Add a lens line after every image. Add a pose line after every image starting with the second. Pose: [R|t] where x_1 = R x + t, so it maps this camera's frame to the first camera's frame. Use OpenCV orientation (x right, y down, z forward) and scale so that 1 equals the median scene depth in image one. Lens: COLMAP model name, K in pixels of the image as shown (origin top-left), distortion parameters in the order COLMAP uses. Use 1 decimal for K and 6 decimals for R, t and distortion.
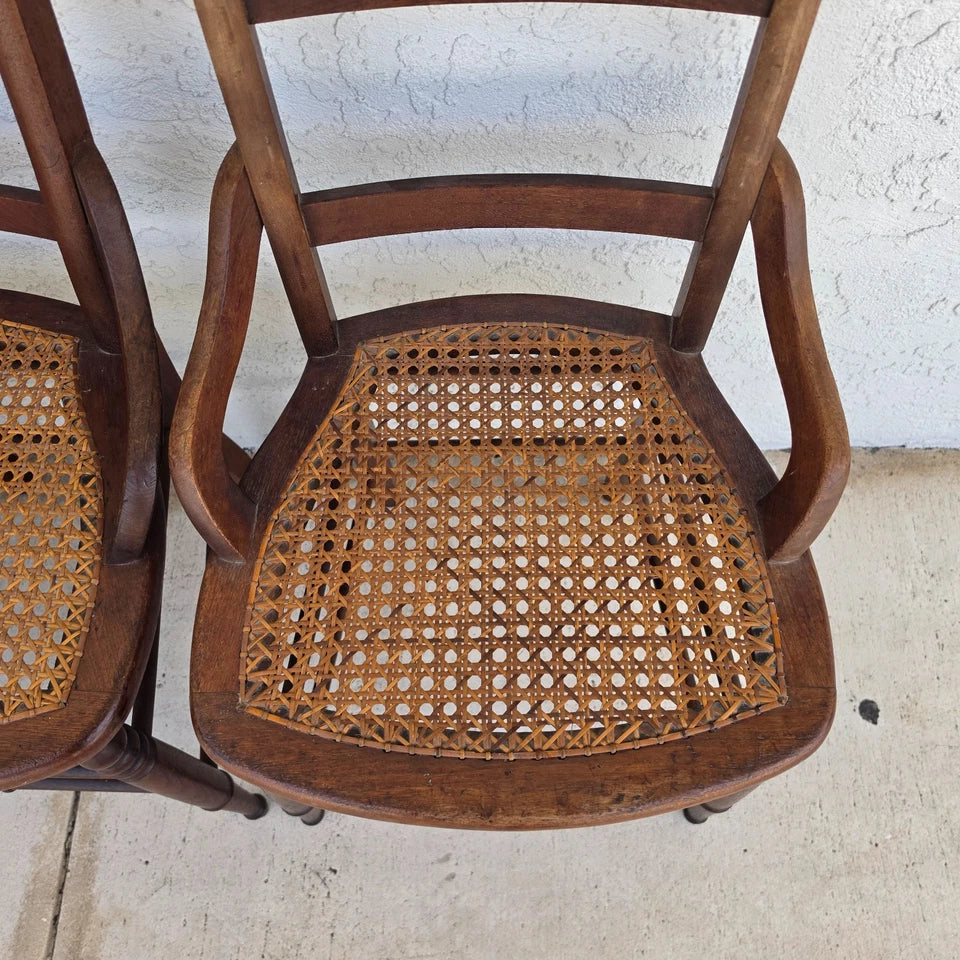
lens RADIAL K [[896.4, 0, 477.8], [0, 896.4, 486.3], [0, 0, 1]] dist [0.095846, -0.184966]
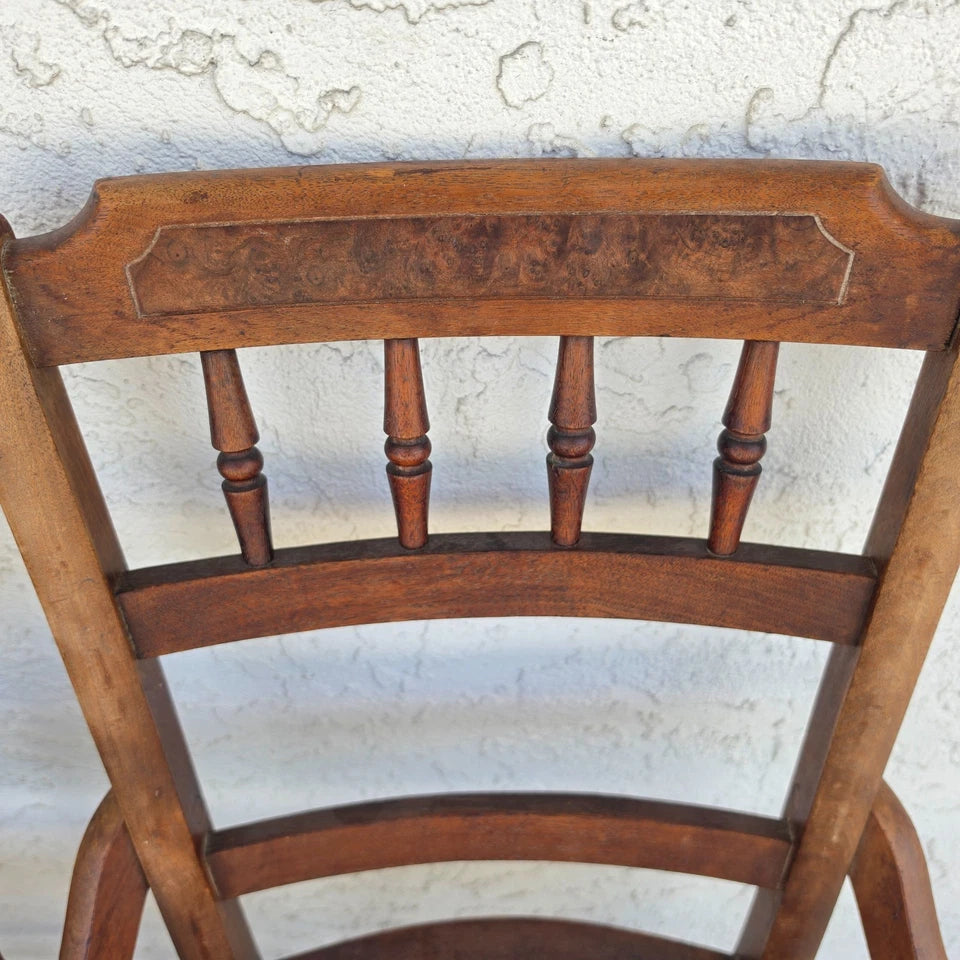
lens RADIAL K [[882.6, 0, 468.5], [0, 882.6, 464.9], [0, 0, 1]] dist [0.093463, -0.161439]
pose [[0.999972, -0.006636, -0.003432, 0.012709], [0.004758, 0.919797, -0.392366, -0.311630], [0.005761, 0.392338, 0.919803, 0.239816]]
